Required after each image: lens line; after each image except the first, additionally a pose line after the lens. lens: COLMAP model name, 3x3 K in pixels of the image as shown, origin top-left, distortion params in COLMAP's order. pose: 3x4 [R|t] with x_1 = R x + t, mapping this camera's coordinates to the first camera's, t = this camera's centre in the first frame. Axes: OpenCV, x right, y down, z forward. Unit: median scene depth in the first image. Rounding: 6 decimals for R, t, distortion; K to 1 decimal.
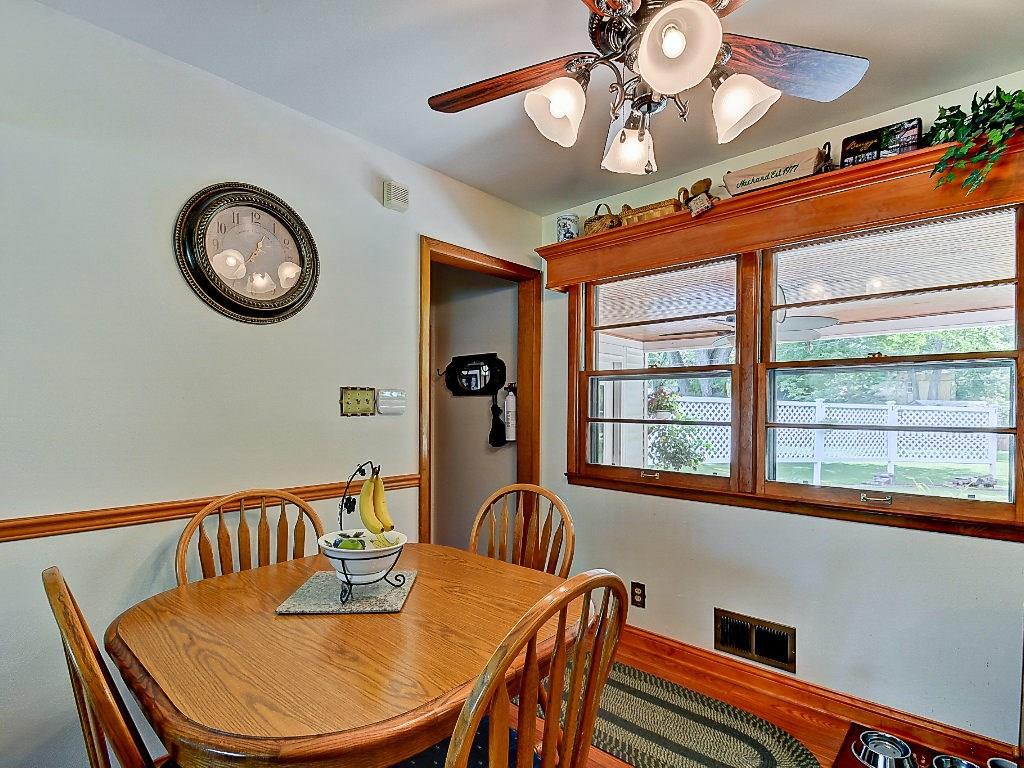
lens RADIAL K [[509.4, 0, 516.6], [0, 509.4, 407.9], [0, 0, 1]] dist [0.025993, -0.022810]
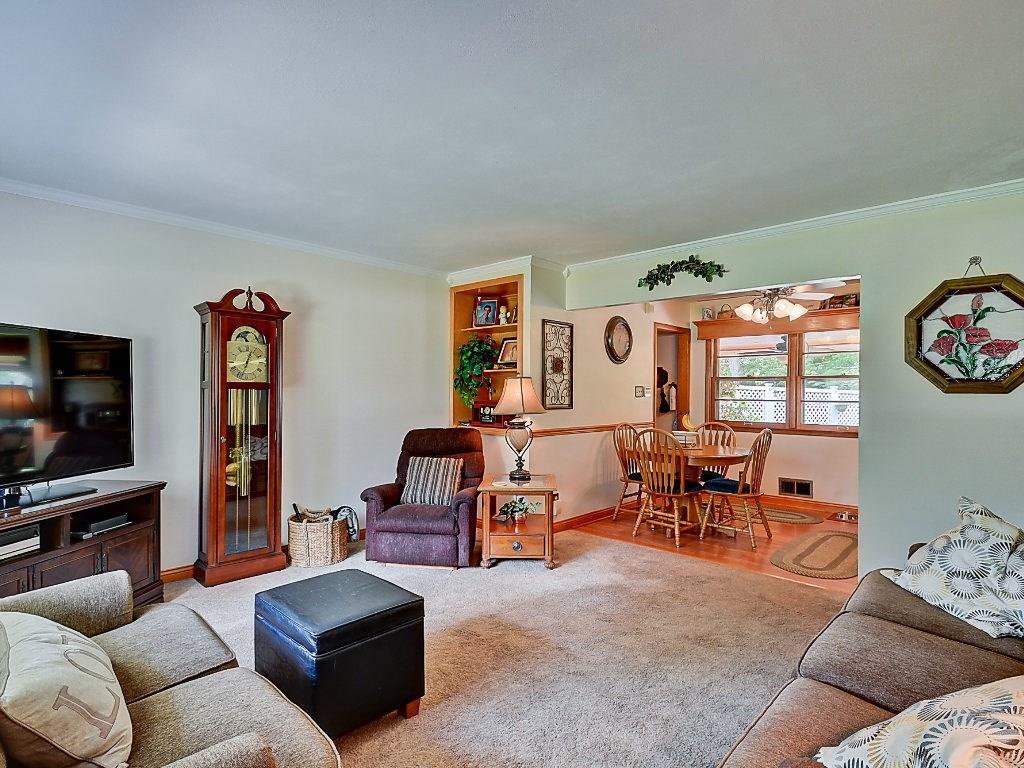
lens RADIAL K [[515.9, 0, 513.0], [0, 515.9, 390.4], [0, 0, 1]] dist [0.000966, -0.000339]
pose [[0.999783, 0.001379, -0.020779, -0.819502], [-0.001471, 0.999989, -0.004405, -0.006452], [0.020773, 0.004434, 0.999774, -1.468049]]
